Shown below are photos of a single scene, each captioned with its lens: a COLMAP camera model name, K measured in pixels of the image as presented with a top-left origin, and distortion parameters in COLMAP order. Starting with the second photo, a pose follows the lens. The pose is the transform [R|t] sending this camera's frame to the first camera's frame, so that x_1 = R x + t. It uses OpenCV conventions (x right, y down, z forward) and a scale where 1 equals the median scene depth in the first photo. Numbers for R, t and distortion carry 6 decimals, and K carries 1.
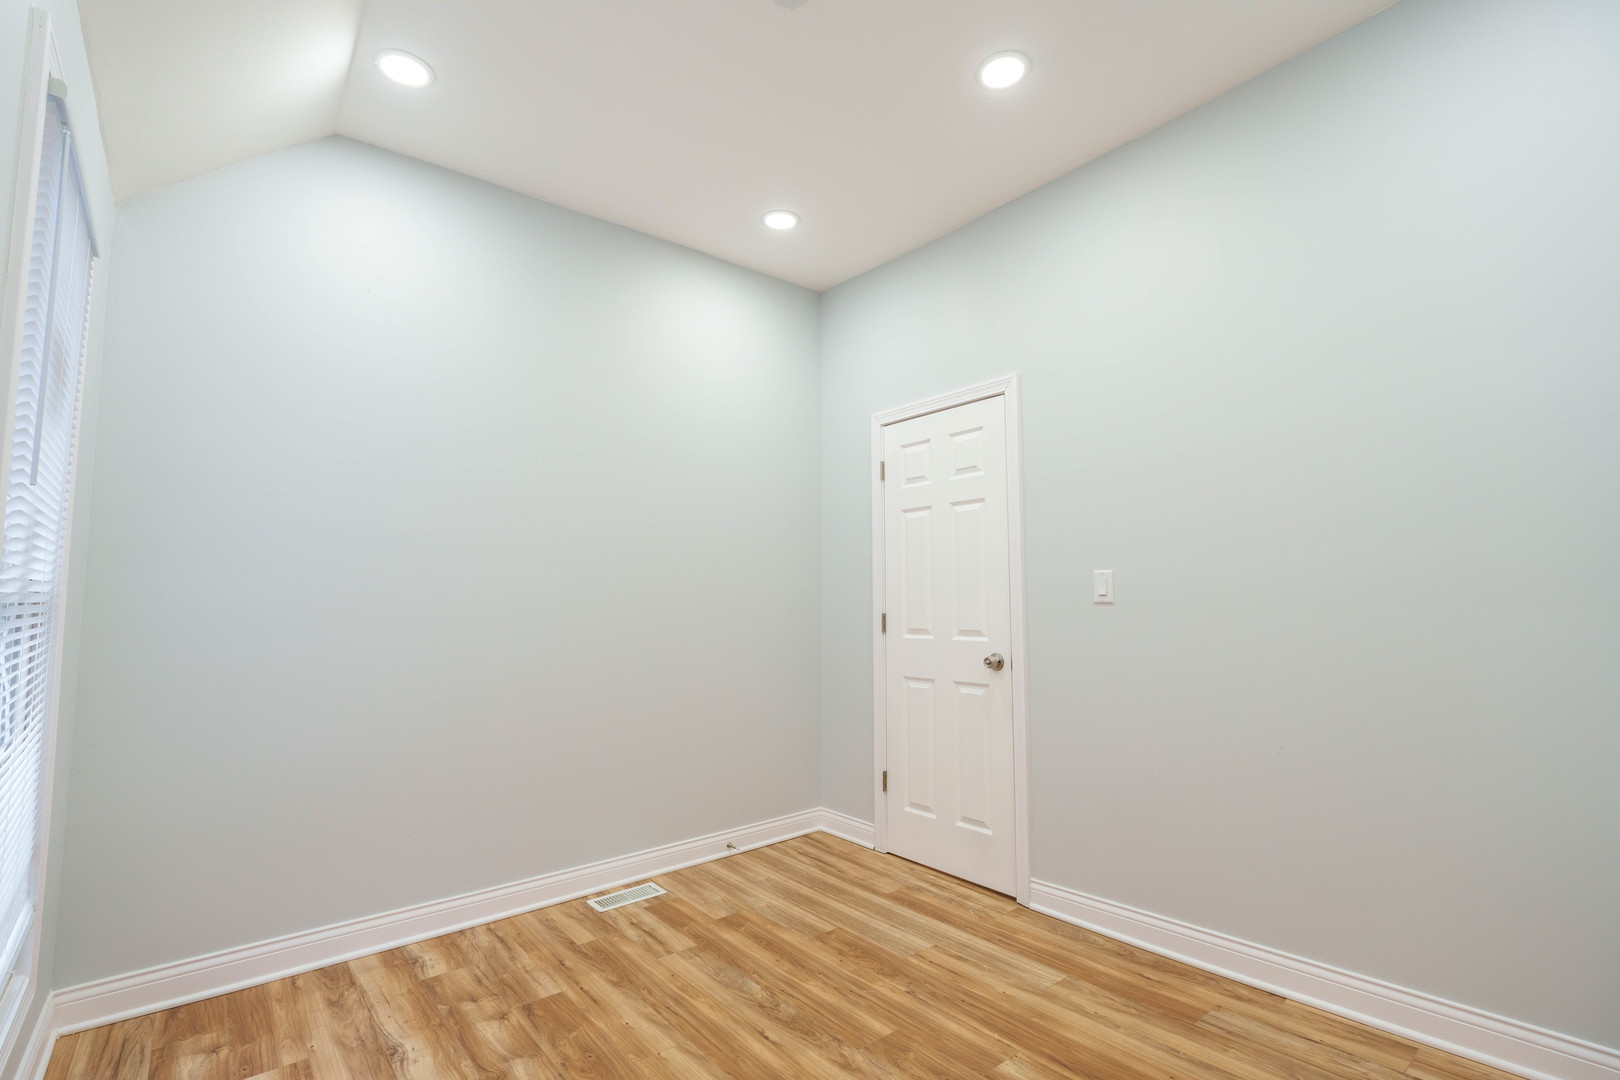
lens RADIAL K [[759.8, 0, 803.8], [0, 759.8, 504.9], [0, 0, 1]] dist [-0.001113, 0.000208]
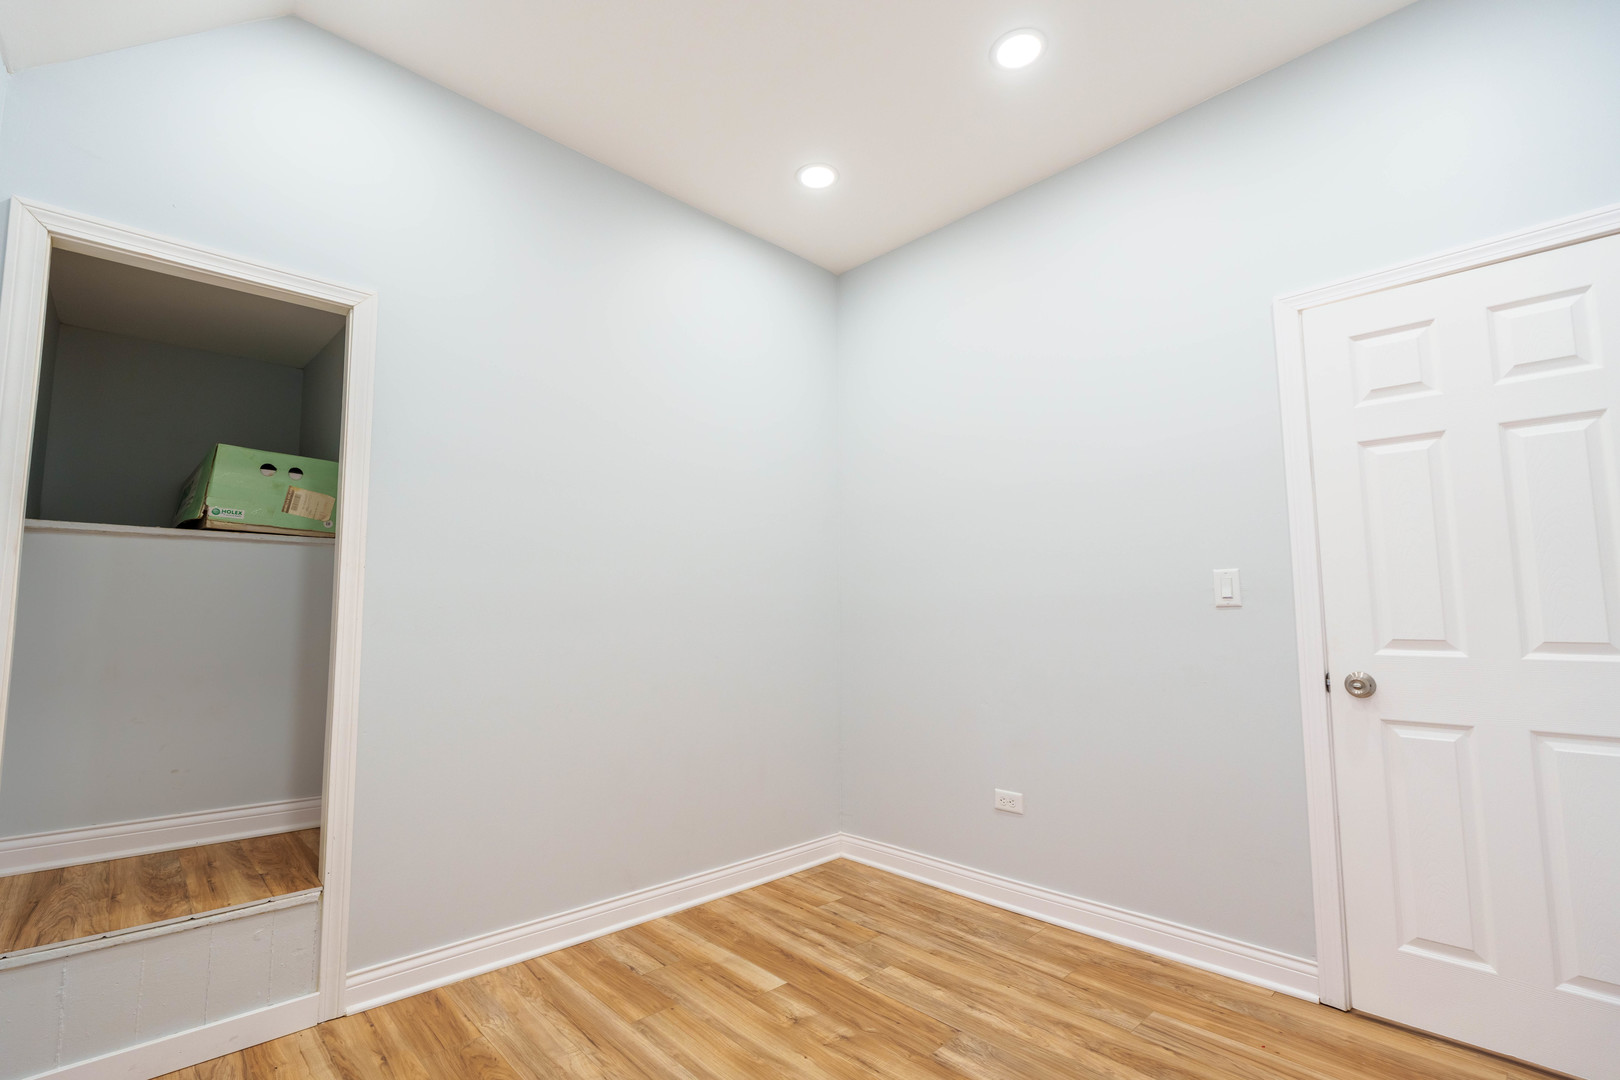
lens RADIAL K [[720.8, 0, 810.0], [0, 720.8, 540.0], [0, 0, 1]] dist [-0.000220, 0.001138]
pose [[0.994703, 0.000752, 0.102787, -0.121470], [-0.003326, 0.999685, 0.024878, 0.024101], [-0.102735, -0.025088, 0.994392, 0.161700]]
